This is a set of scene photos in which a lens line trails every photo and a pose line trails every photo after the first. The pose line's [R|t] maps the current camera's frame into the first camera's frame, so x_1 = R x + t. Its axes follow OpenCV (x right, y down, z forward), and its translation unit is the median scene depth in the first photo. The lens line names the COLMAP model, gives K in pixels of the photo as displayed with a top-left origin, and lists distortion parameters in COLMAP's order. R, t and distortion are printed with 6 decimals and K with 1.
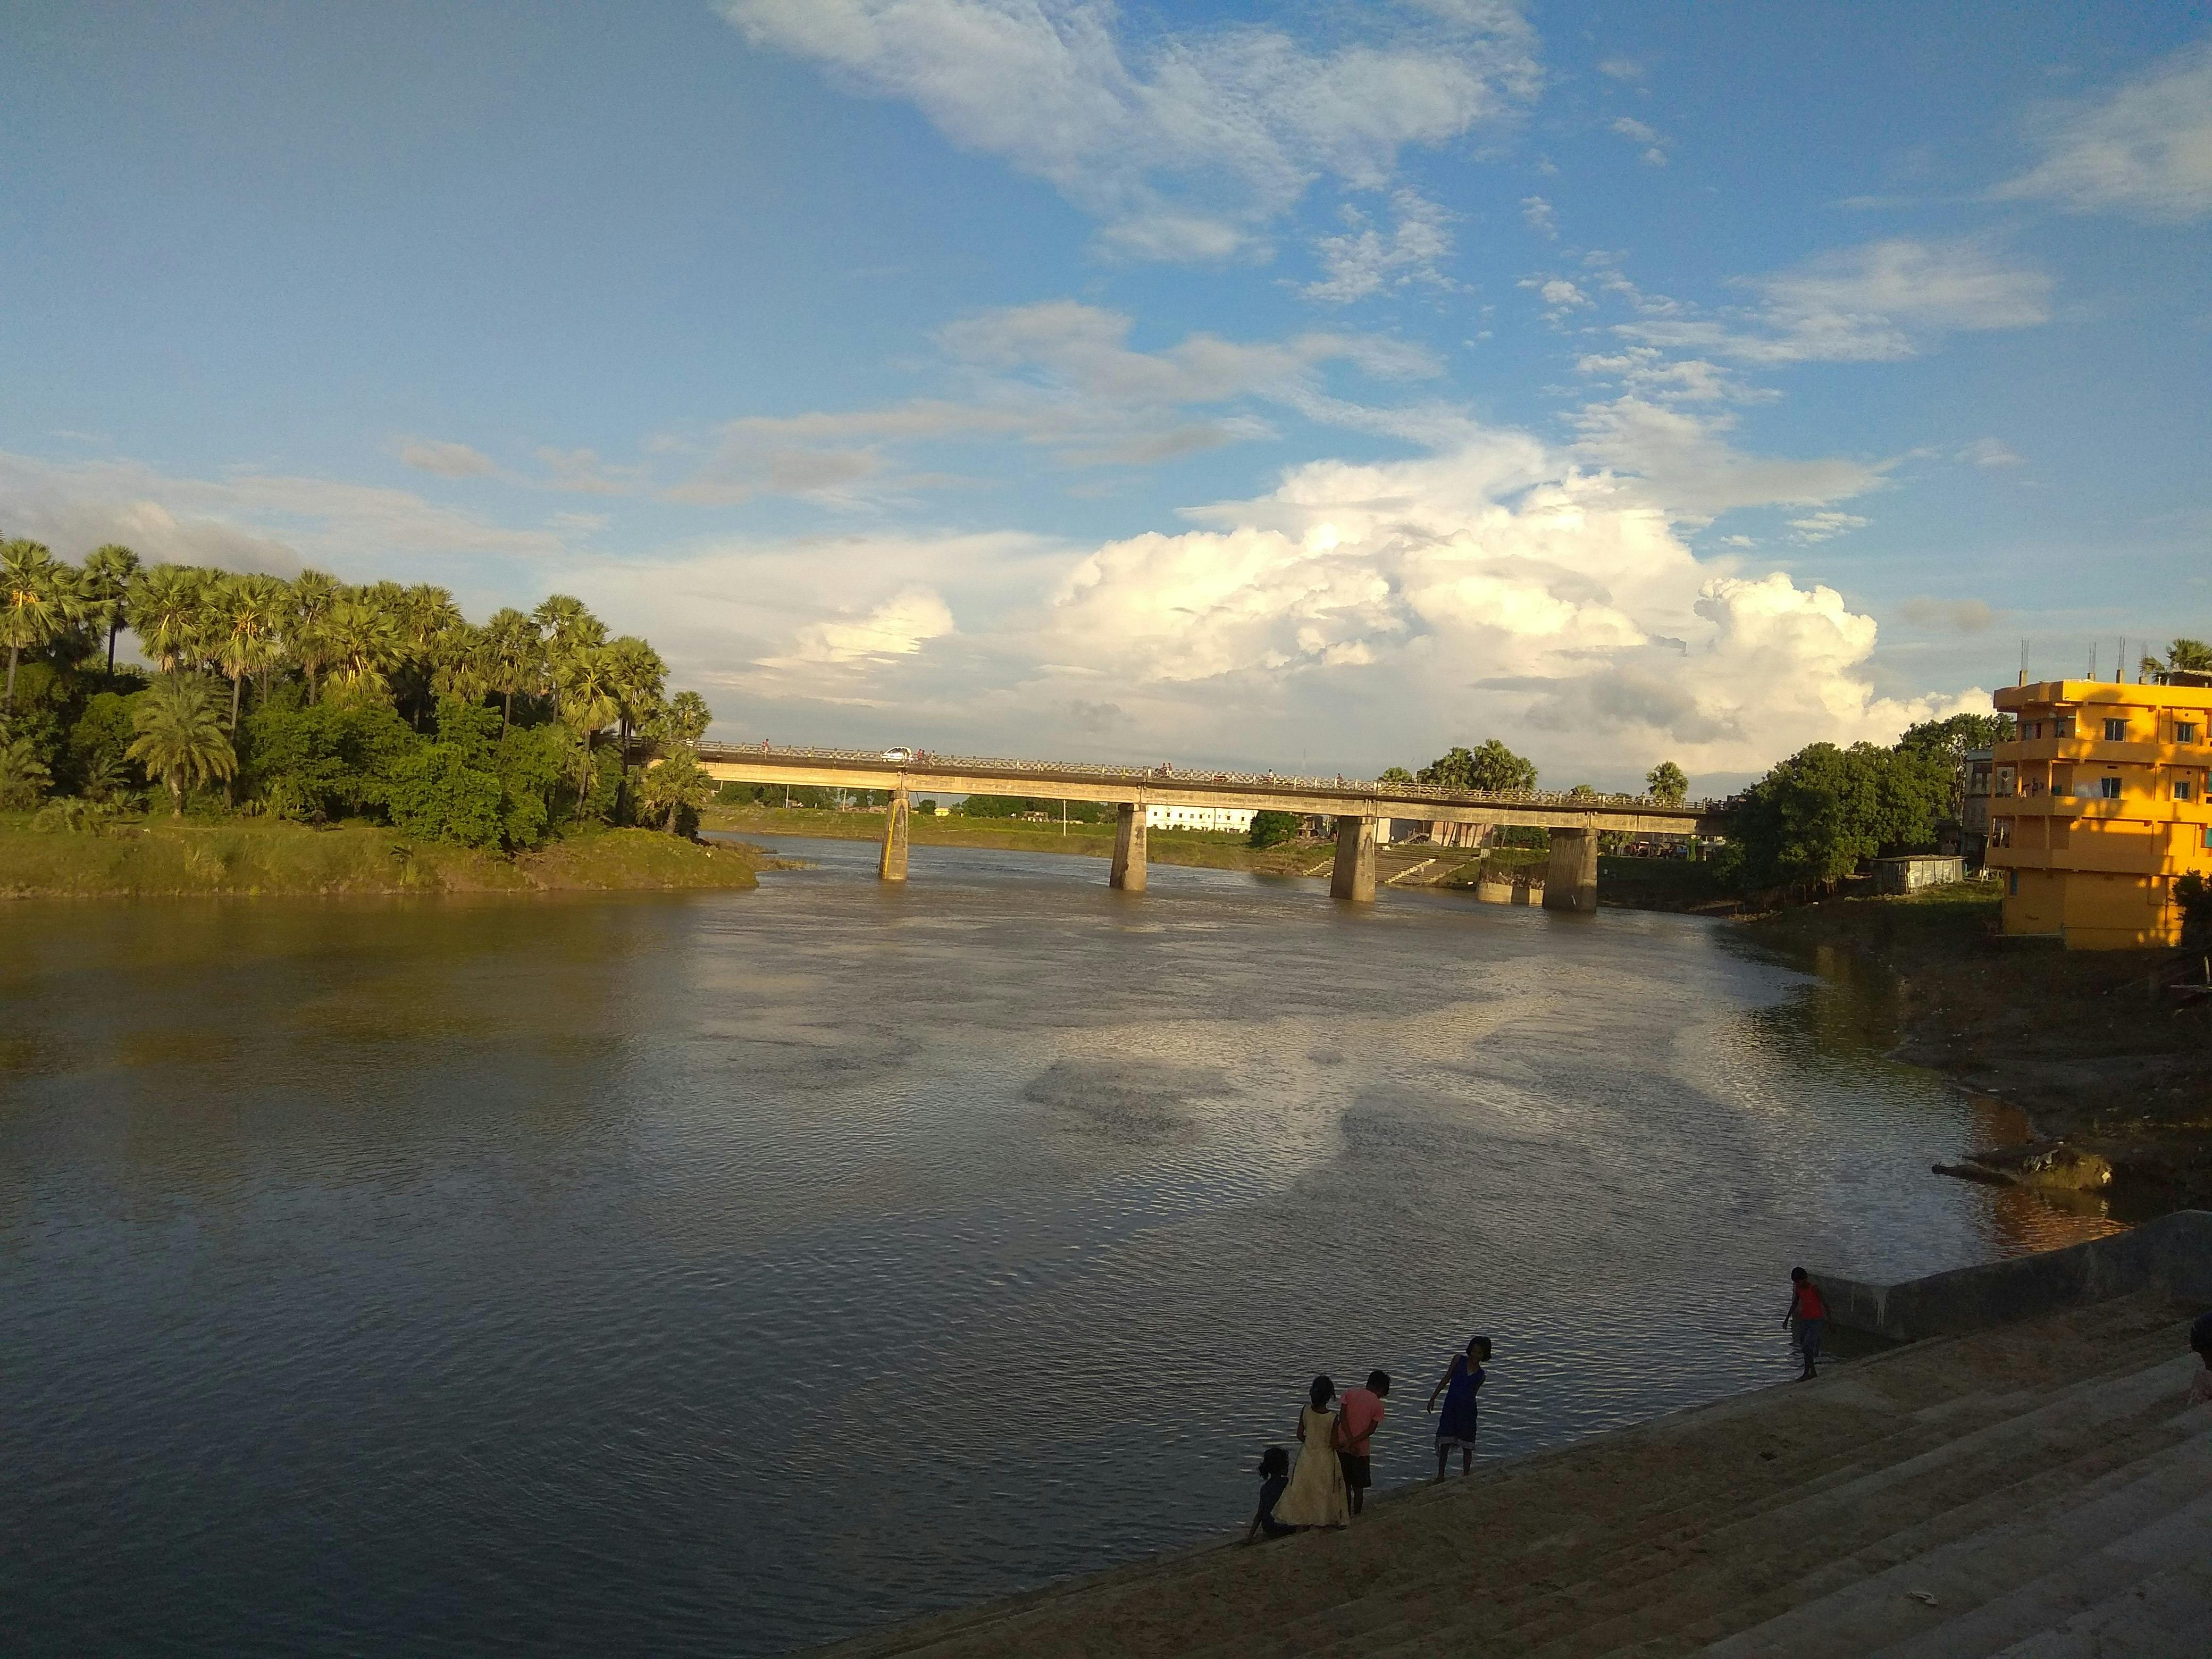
lens RADIAL K [[1581.3, 0, 1119.5], [0, 1581.3, 834.3], [0, 0, 1]] dist [0.085307, -0.155156]
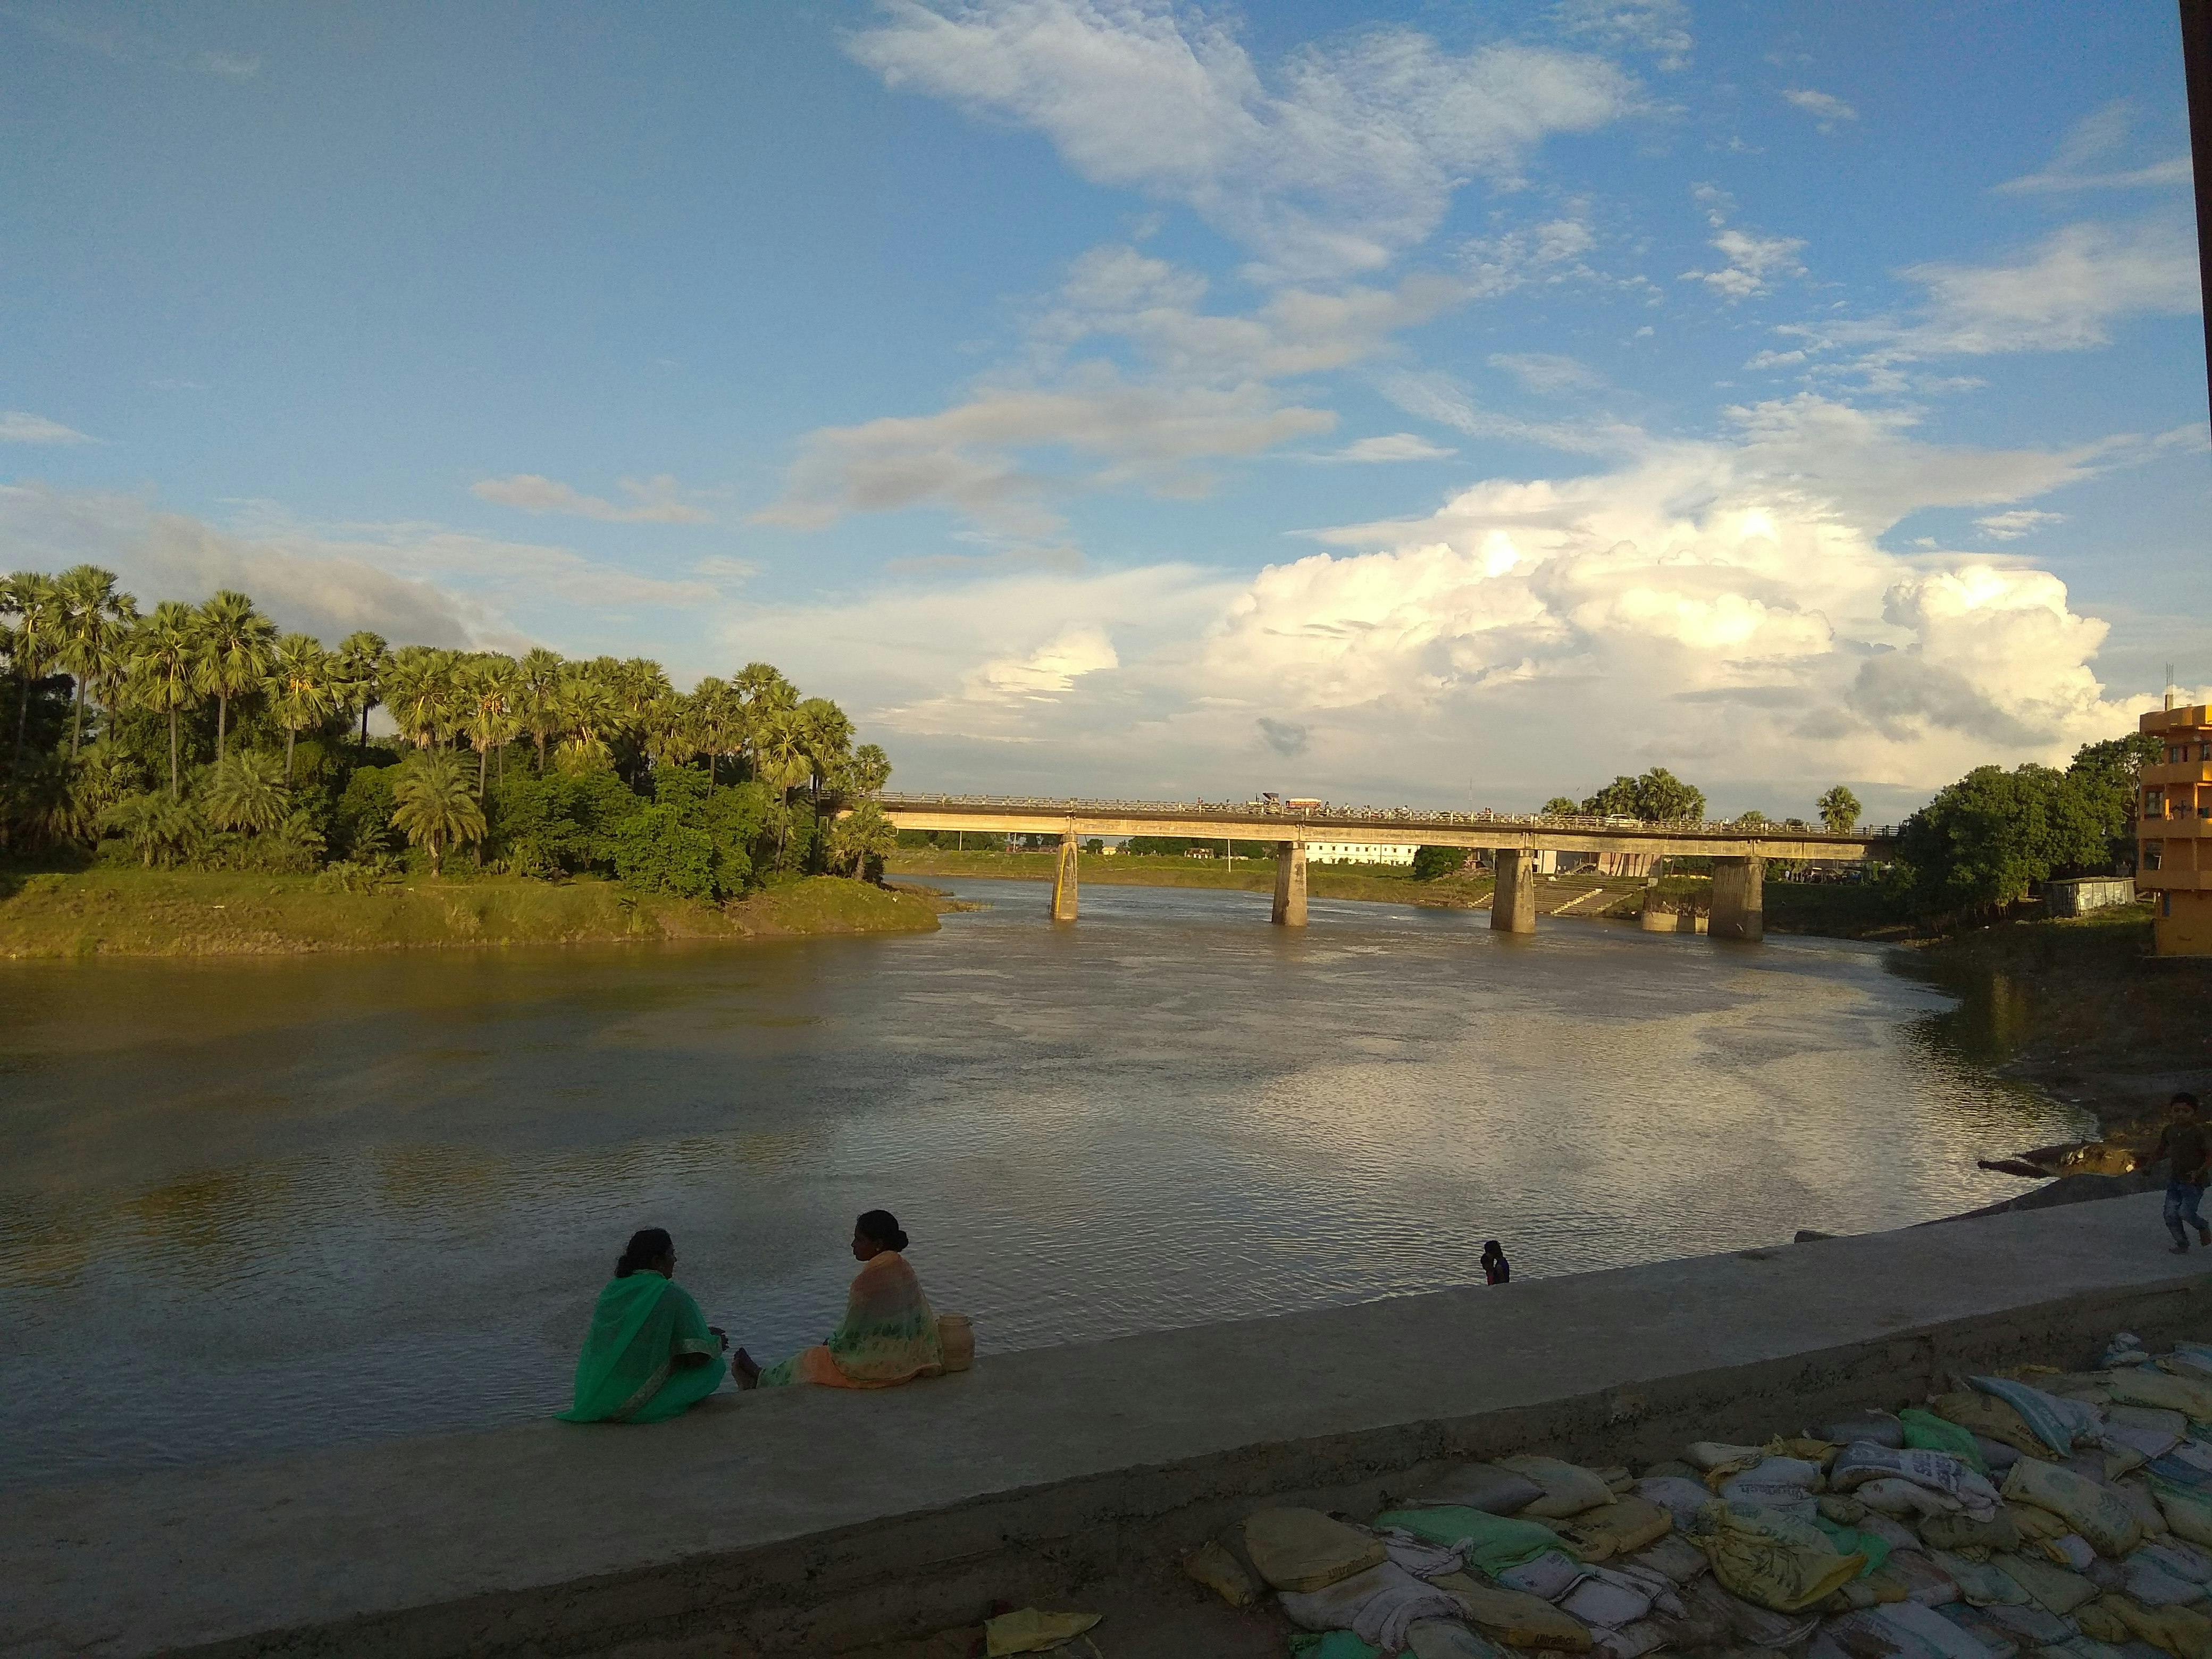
lens RADIAL K [[1705.2, 0, 1106.0], [0, 1705.2, 836.2], [0, 0, 1]] dist [0.104260, -0.187492]
pose [[0.993291, -0.023376, -0.113253, 0.014482], [0.021622, 0.999627, -0.016692, -0.007243], [0.113601, 0.014131, 0.993426, -0.127106]]
